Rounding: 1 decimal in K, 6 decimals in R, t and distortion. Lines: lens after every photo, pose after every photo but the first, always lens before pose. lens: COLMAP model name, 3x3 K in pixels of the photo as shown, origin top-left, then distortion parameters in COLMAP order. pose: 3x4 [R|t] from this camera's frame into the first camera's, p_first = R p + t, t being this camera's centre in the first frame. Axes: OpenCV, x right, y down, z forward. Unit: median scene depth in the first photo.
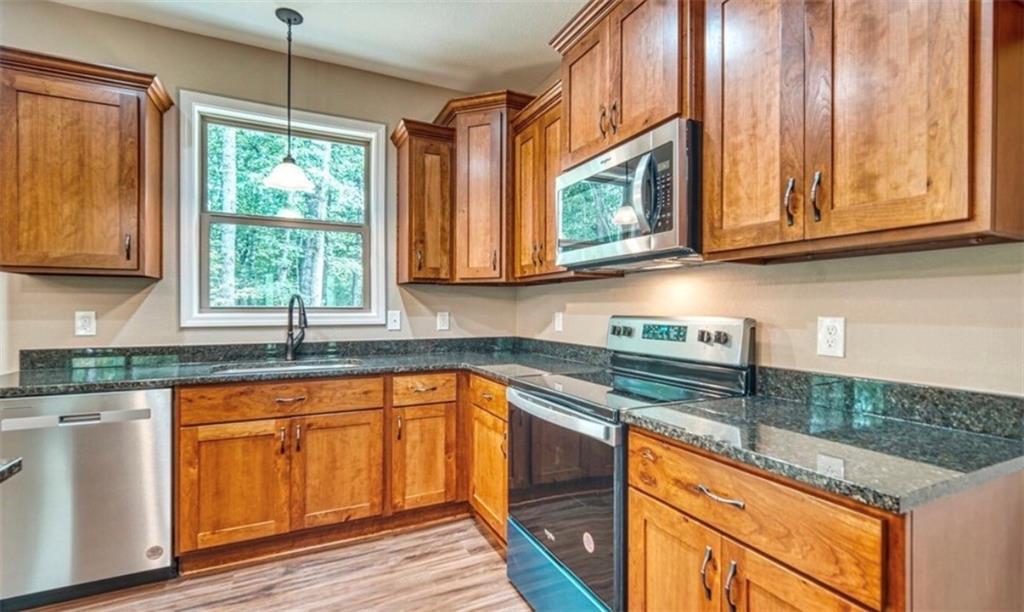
lens RADIAL K [[456.0, 0, 507.5], [0, 456.0, 305.2], [0, 0, 1]] dist [0.001882, -0.001301]
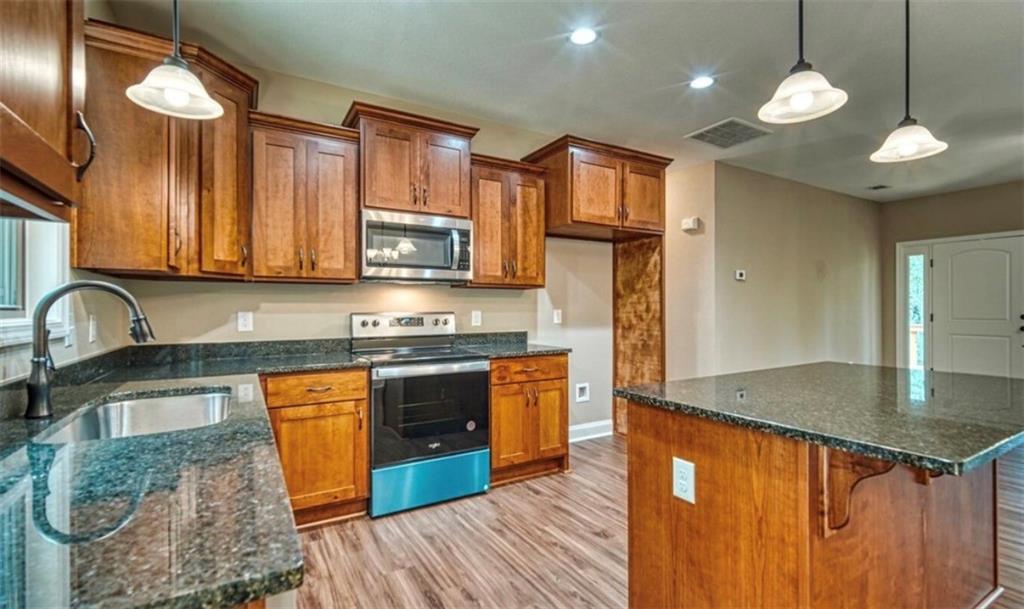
lens RADIAL K [[456.0, 0, 518.6], [0, 456.0, 304.8], [0, 0, 1]] dist [0.001882, -0.001301]
pose [[-0.096492, 0.005502, 0.995319, -1.114762], [-0.004575, 0.999972, -0.005971, 0.003391], [-0.995323, -0.005130, -0.096464, 0.606729]]
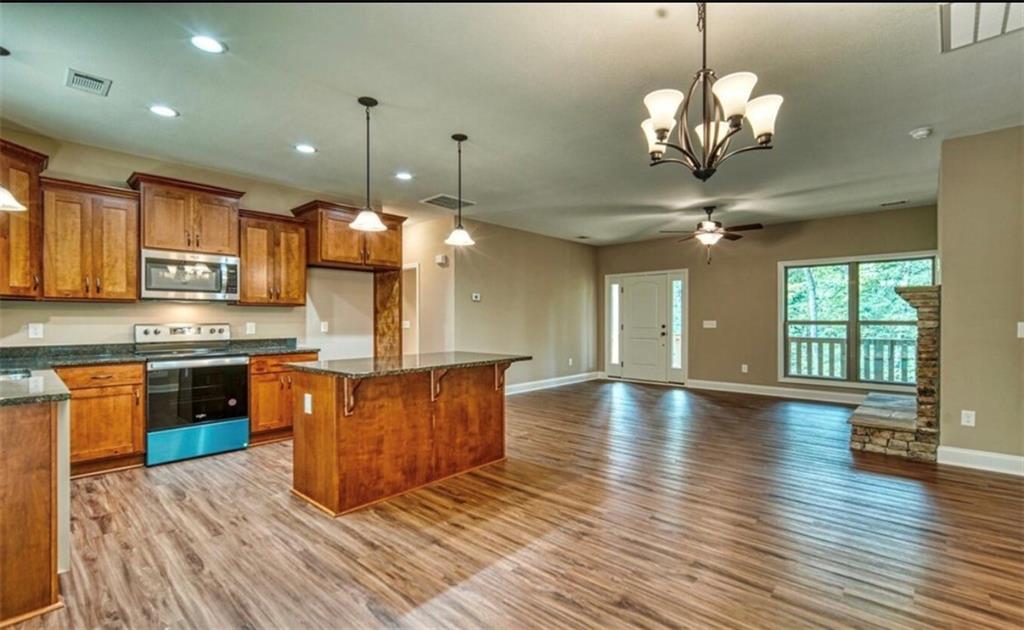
lens RADIAL K [[451.4, 0, 513.3], [0, 451.4, 319.2], [0, 0, 1]] dist [-0.000537, -0.000129]
pose [[-0.377272, 0.000672, 0.926102, -1.904781], [-0.005721, 0.999979, -0.003056, -0.000790], [-0.926085, -0.006451, -0.377261, 0.271507]]
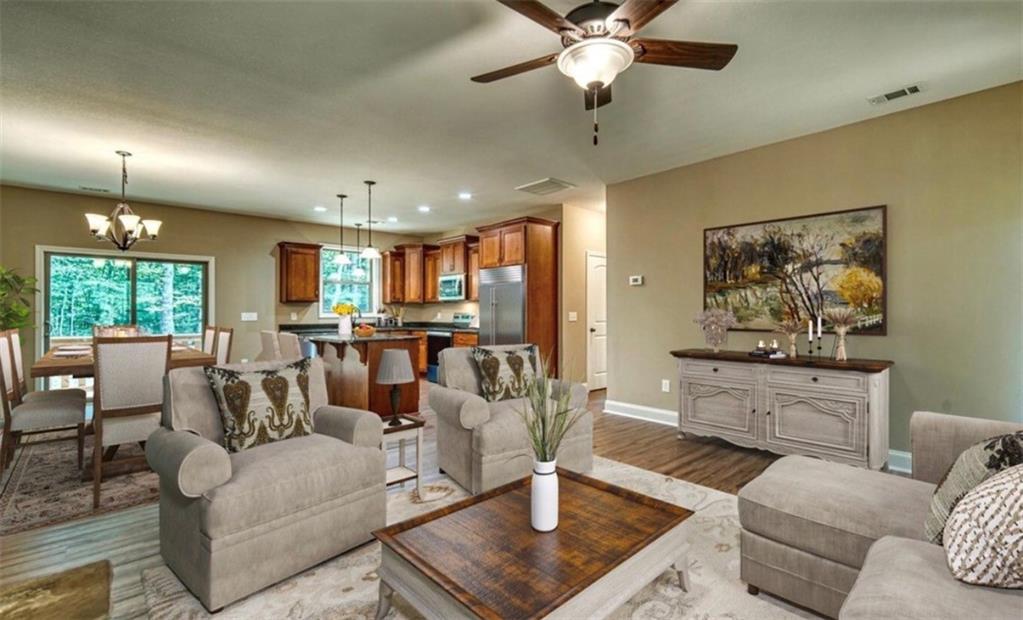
lens RADIAL K [[456.3, 0, 517.0], [0, 456.3, 307.0], [0, 0, 1]] dist [-0.004415, -0.001455]
pose [[0.954162, -0.001367, 0.299287, -0.363987], [0.001839, 0.999997, -0.001294, -0.020650], [-0.299285, 0.001785, 0.954162, -2.494481]]
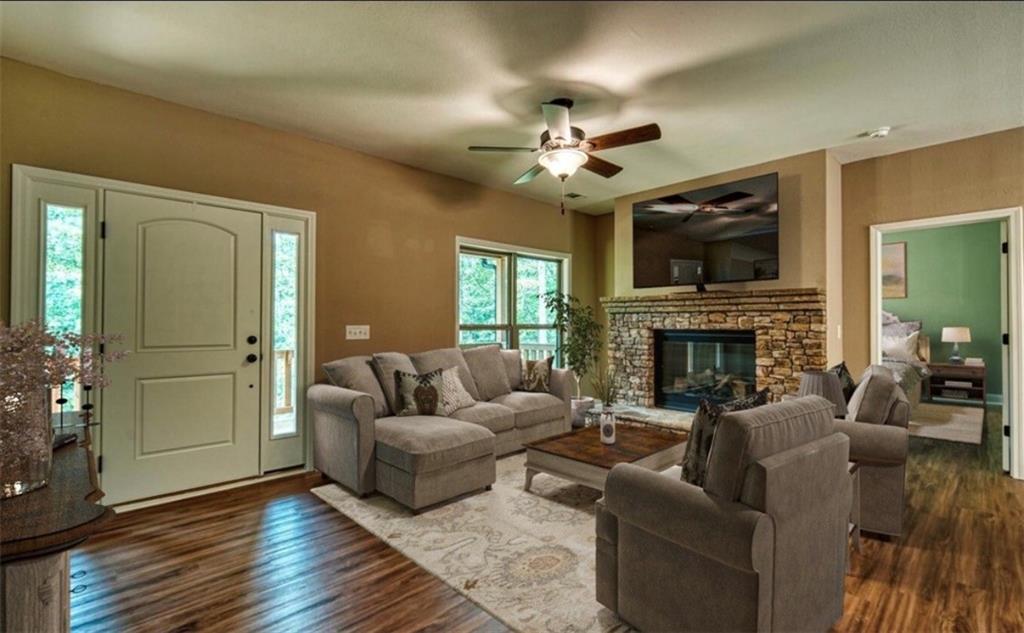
lens RADIAL K [[451.4, 0, 512.7], [0, 451.4, 318.4], [0, 0, 1]] dist [-0.000537, -0.000129]
pose [[-0.953630, -0.003394, -0.300961, 0.590250], [0.001753, 0.999857, -0.016830, -0.005166], [0.300975, -0.016578, -0.953488, -0.537214]]
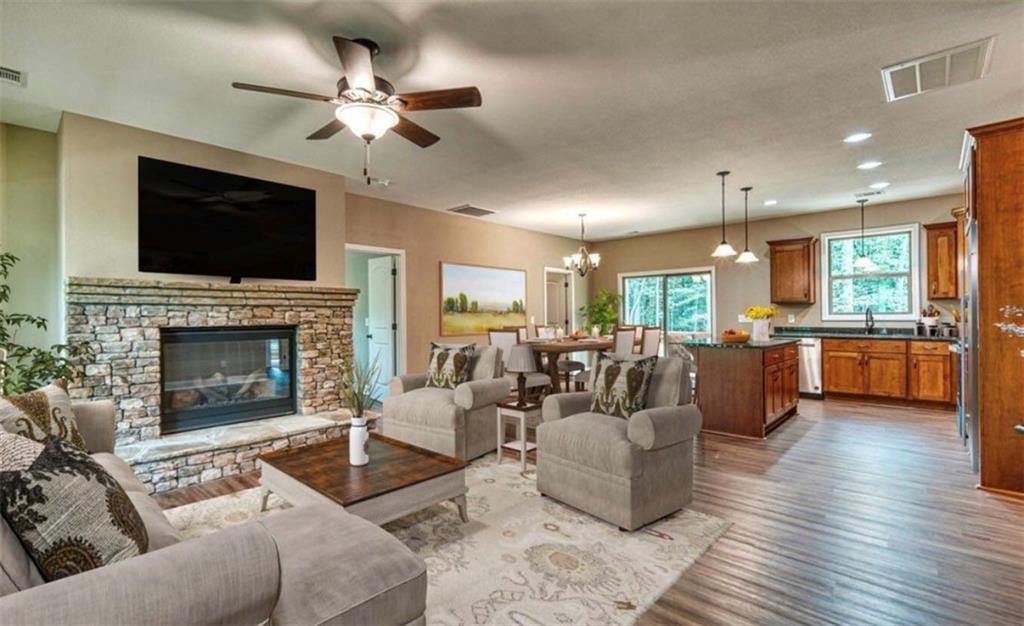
lens RADIAL K [[456.7, 0, 511.2], [0, 456.7, 316.0], [0, 0, 1]] dist [-0.004415, -0.001455]
pose [[0.368739, -0.004094, -0.929524, 1.176581], [0.015802, 0.999873, 0.001865, -0.012581], [0.929398, -0.015376, 0.368757, -1.801740]]
